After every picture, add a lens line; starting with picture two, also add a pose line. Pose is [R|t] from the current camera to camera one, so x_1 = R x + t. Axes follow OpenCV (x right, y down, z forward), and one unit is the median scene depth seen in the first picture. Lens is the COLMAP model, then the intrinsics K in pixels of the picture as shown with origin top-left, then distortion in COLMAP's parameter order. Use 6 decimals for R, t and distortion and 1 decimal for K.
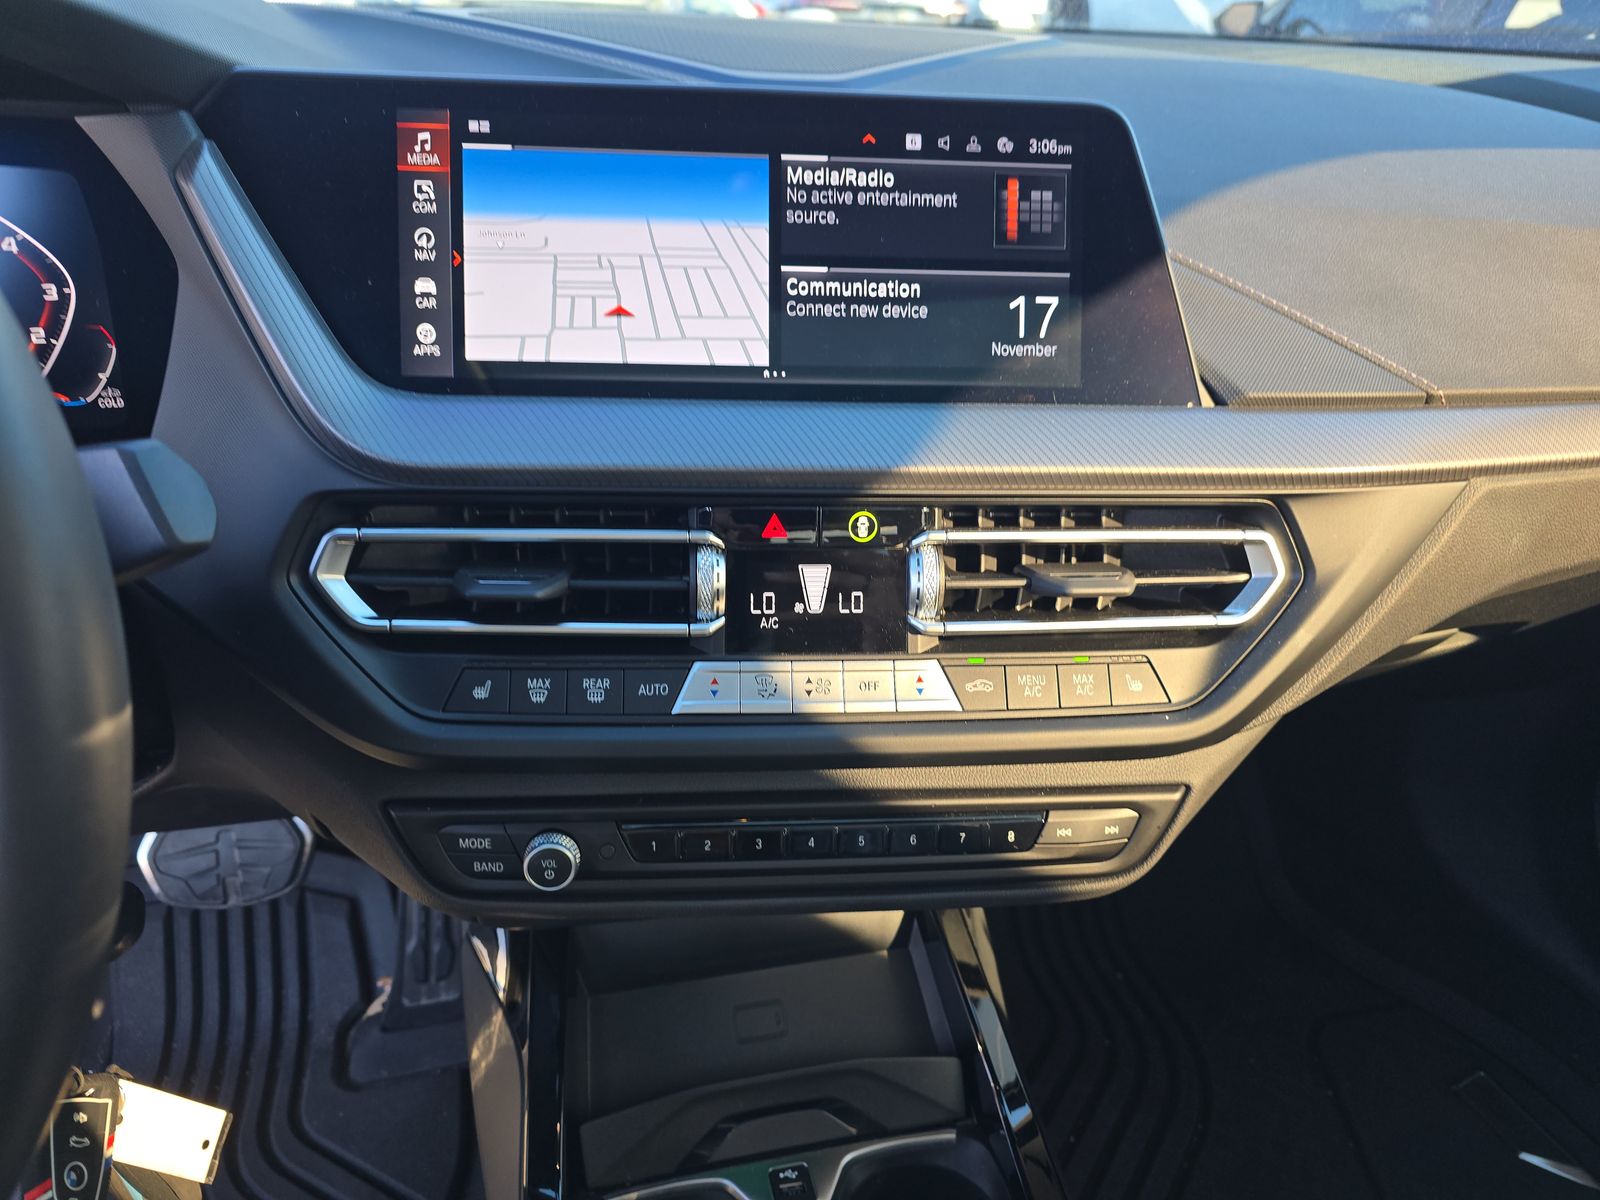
lens RADIAL K [[1077.9, 0, 797.3], [0, 1077.9, 599.3], [0, 0, 1]] dist [0.010731, -0.021355]
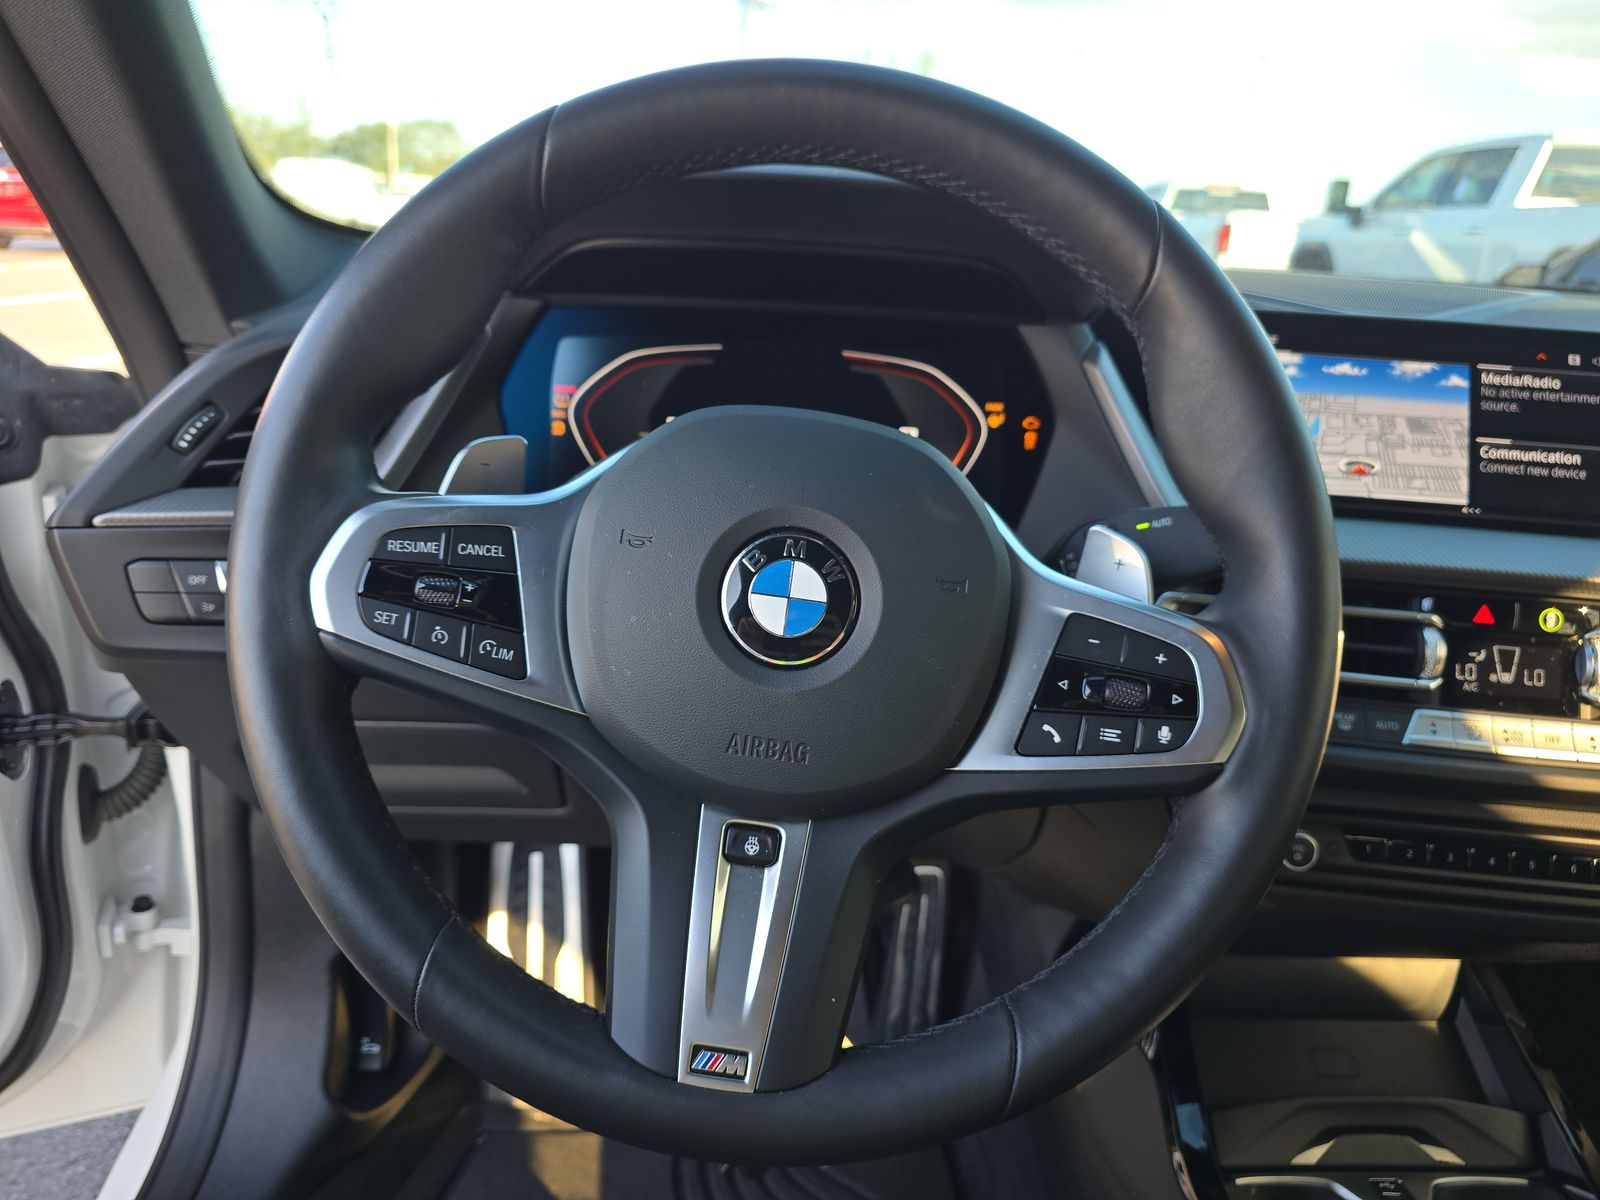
lens RADIAL K [[1077.9, 0, 798.1], [0, 1077.9, 597.4], [0, 0, 1]] dist [0.010731, -0.021355]
pose [[0.982380, 0.070971, -0.172895, -0.631650], [-0.103673, 0.976651, -0.188162, 0.256043], [0.155504, 0.202771, 0.966800, -0.470161]]
